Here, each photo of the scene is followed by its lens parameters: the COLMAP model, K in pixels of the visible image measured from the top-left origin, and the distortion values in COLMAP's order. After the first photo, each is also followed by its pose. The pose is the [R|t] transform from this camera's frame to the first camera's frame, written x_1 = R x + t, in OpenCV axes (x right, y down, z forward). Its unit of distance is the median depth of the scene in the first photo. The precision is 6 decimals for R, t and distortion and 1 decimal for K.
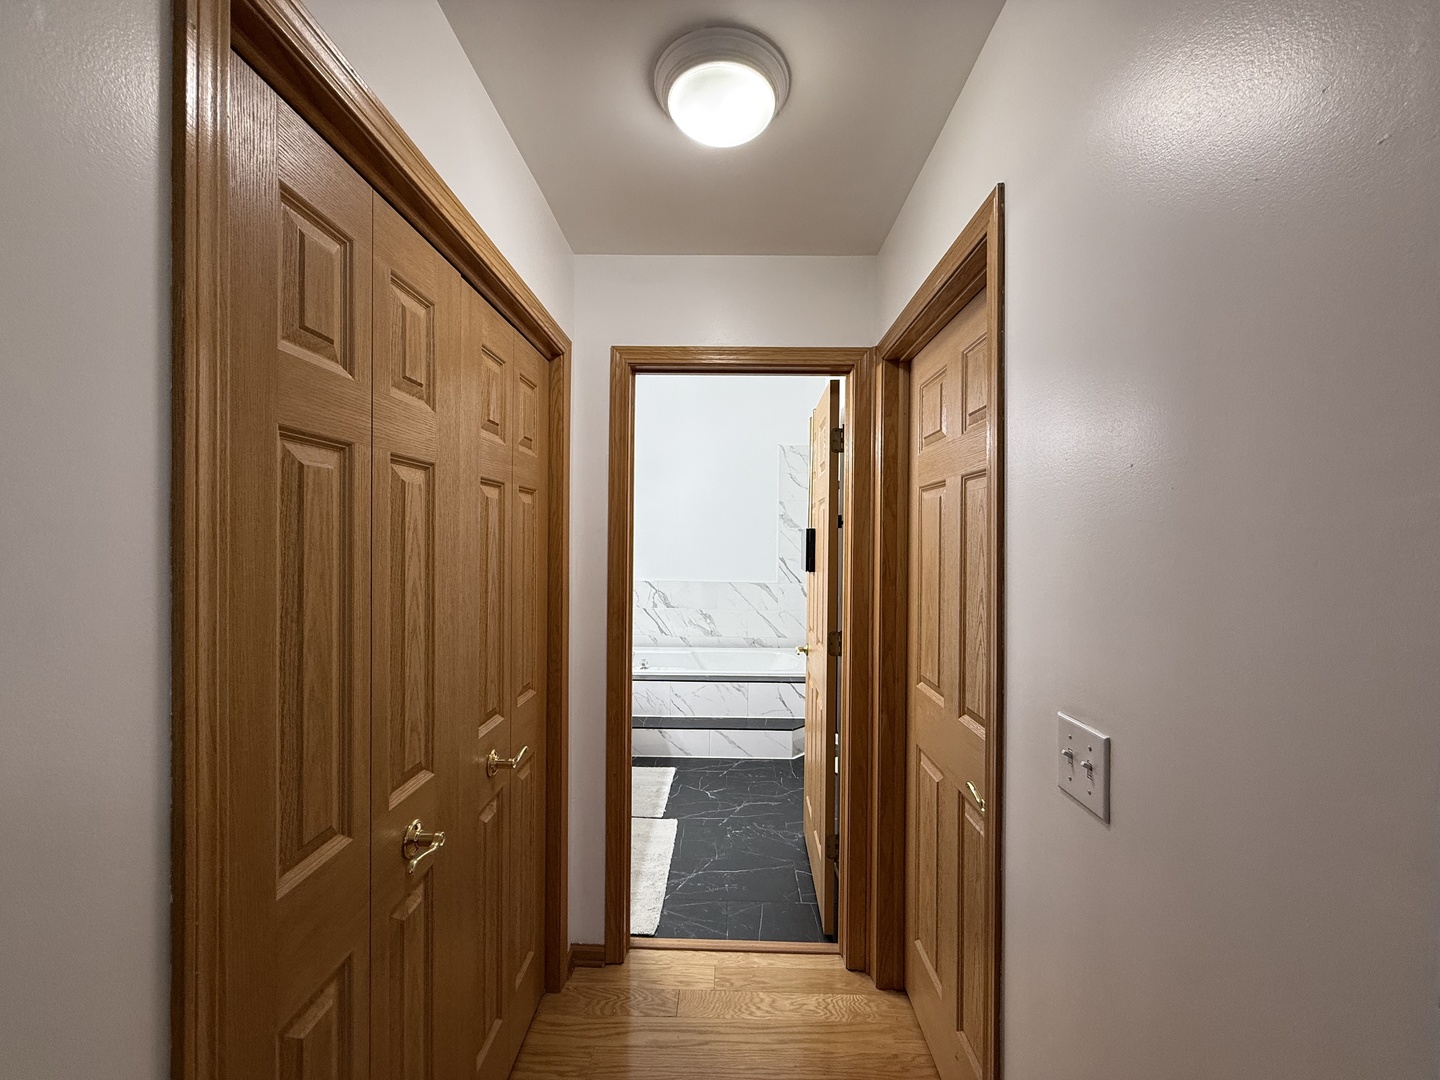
lens RADIAL K [[572.6, 0, 717.6], [0, 572.6, 540.7], [0, 0, 1]] dist [0.001248, 0.000155]
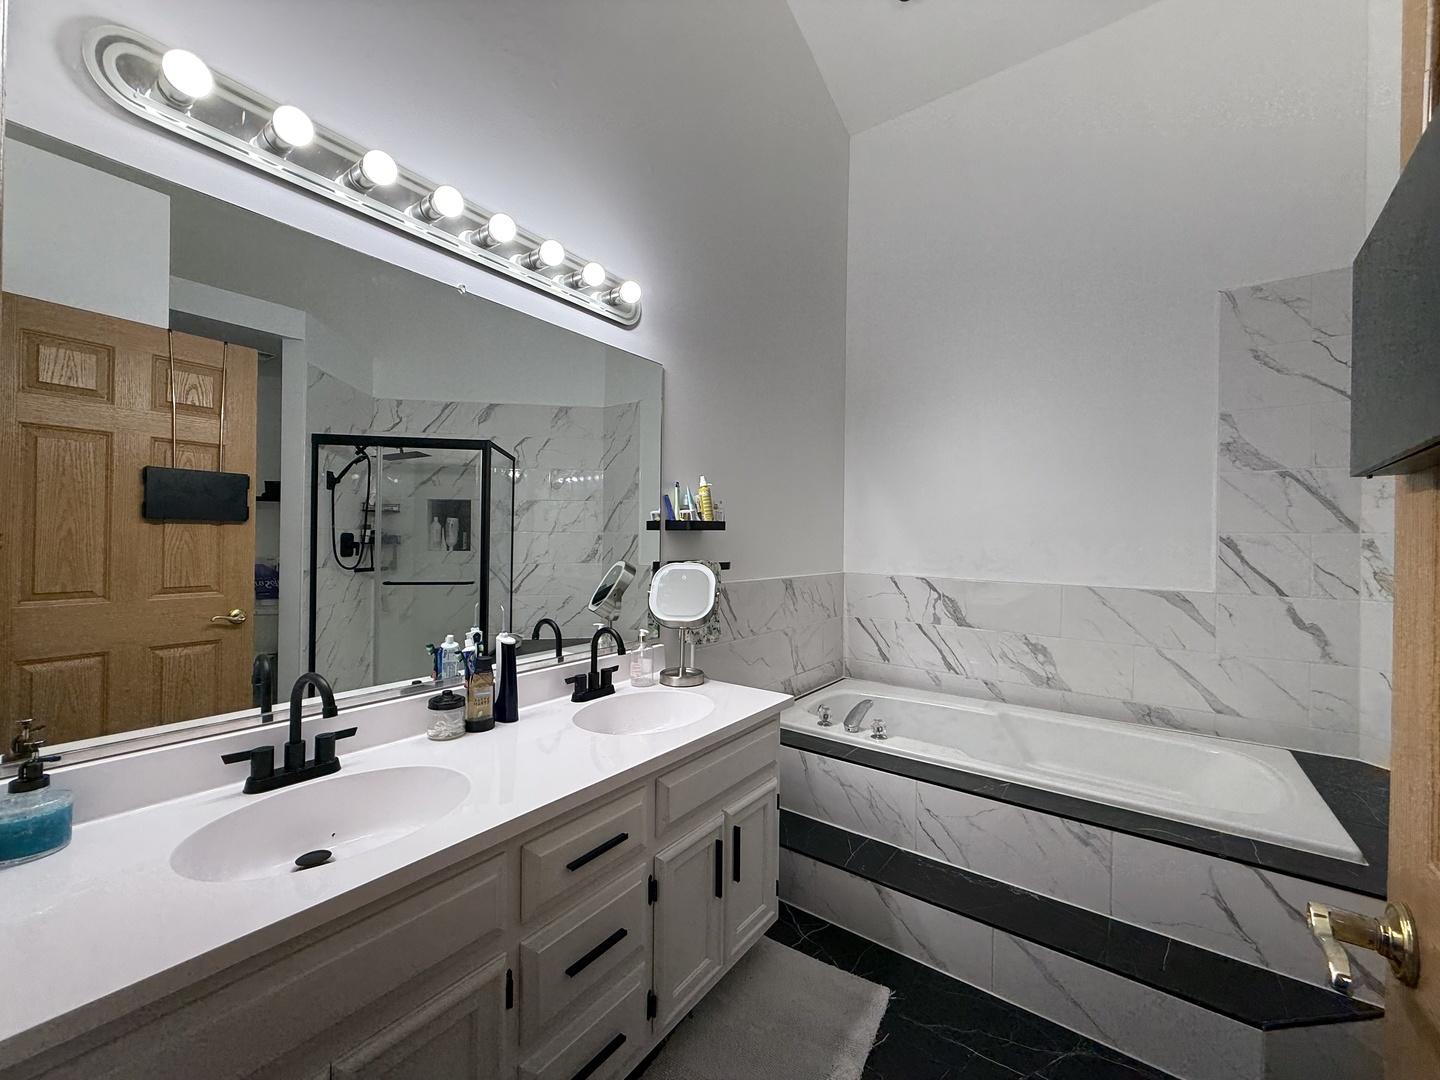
lens RADIAL K [[572.6, 0, 717.6], [0, 572.6, 540.7], [0, 0, 1]] dist [0.001248, 0.000155]
pose [[0.809939, 0.004386, -0.586498, 0.051495], [-0.013526, 0.999846, -0.011202, 0.042031], [0.586359, 0.017006, 0.809873, 0.396270]]
